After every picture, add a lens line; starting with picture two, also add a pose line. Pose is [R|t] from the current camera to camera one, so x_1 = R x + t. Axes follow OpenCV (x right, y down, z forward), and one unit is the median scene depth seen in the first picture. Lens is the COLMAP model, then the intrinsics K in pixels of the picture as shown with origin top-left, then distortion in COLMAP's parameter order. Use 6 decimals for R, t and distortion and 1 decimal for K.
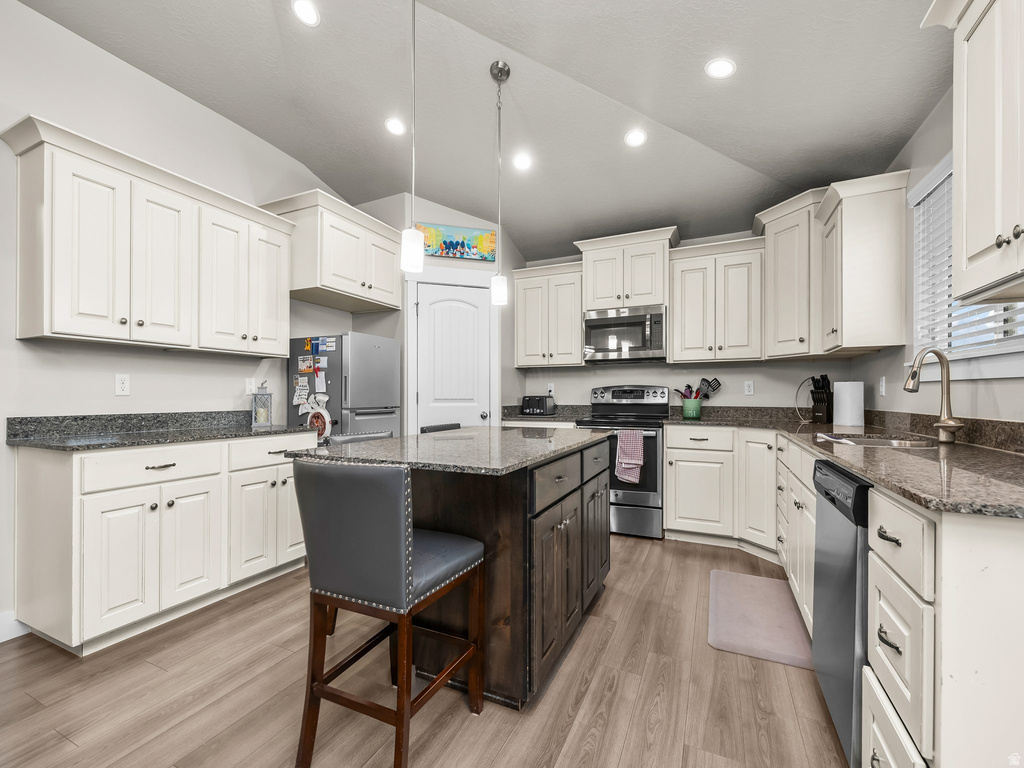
lens RADIAL K [[432.2, 0, 506.9], [0, 432.2, 400.4], [0, 0, 1]] dist [0.000561, -0.001109]
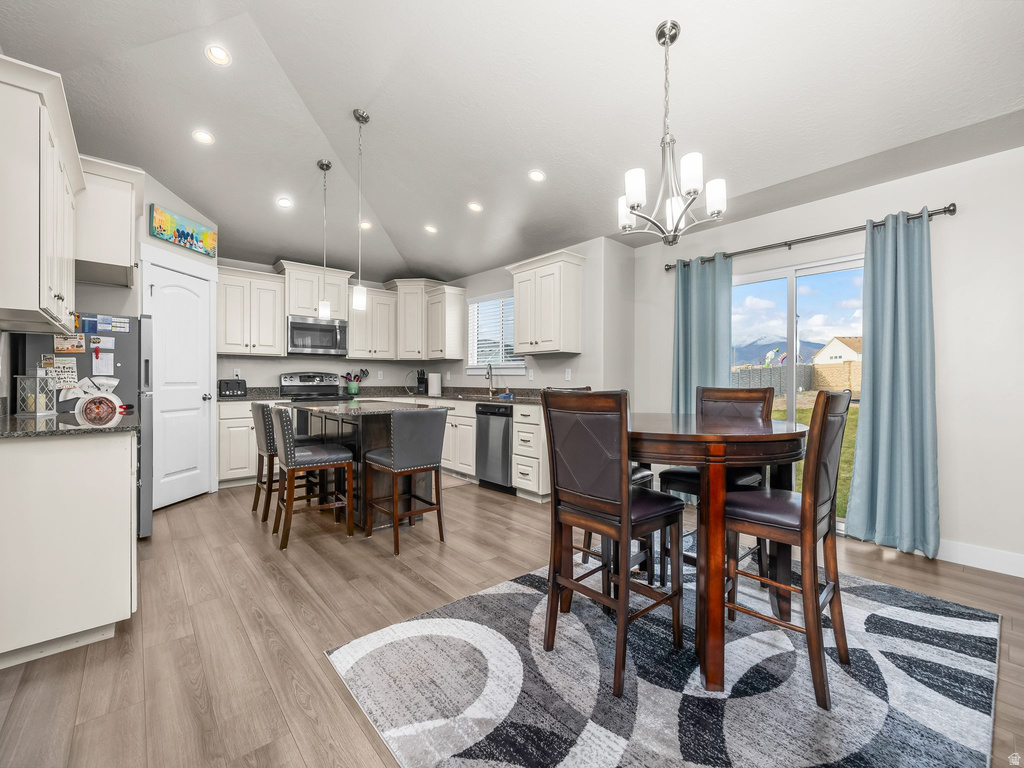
lens RADIAL K [[432.2, 0, 509.4], [0, 432.2, 381.9], [0, 0, 1]] dist [0.000561, -0.001109]
pose [[0.390937, -0.002896, 0.920413, -0.826170], [0.008161, 0.999967, -0.000320, 0.002102], [-0.920381, 0.007636, 0.390947, -0.134537]]
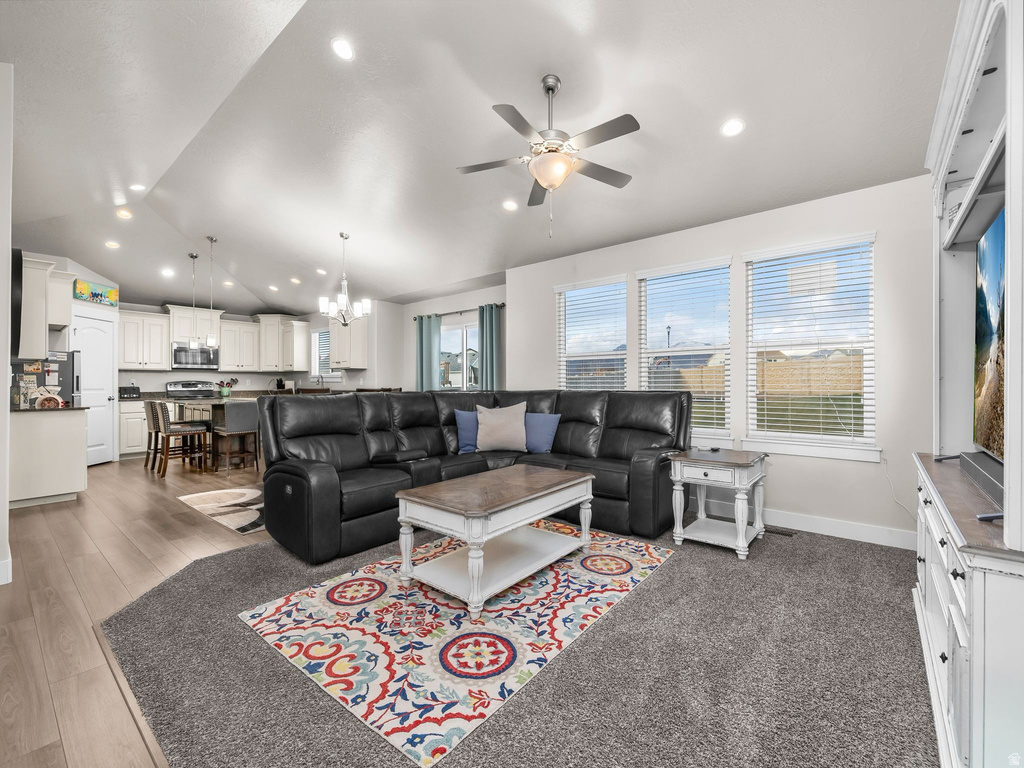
lens RADIAL K [[432.2, 0, 505.3], [0, 432.2, 380.3], [0, 0, 1]] dist [0.000561, -0.001109]
pose [[0.244002, 0.006423, 0.969753, -1.417401], [0.017525, 0.999786, -0.011031, 0.010240], [-0.969616, 0.019686, 0.243837, -0.955588]]
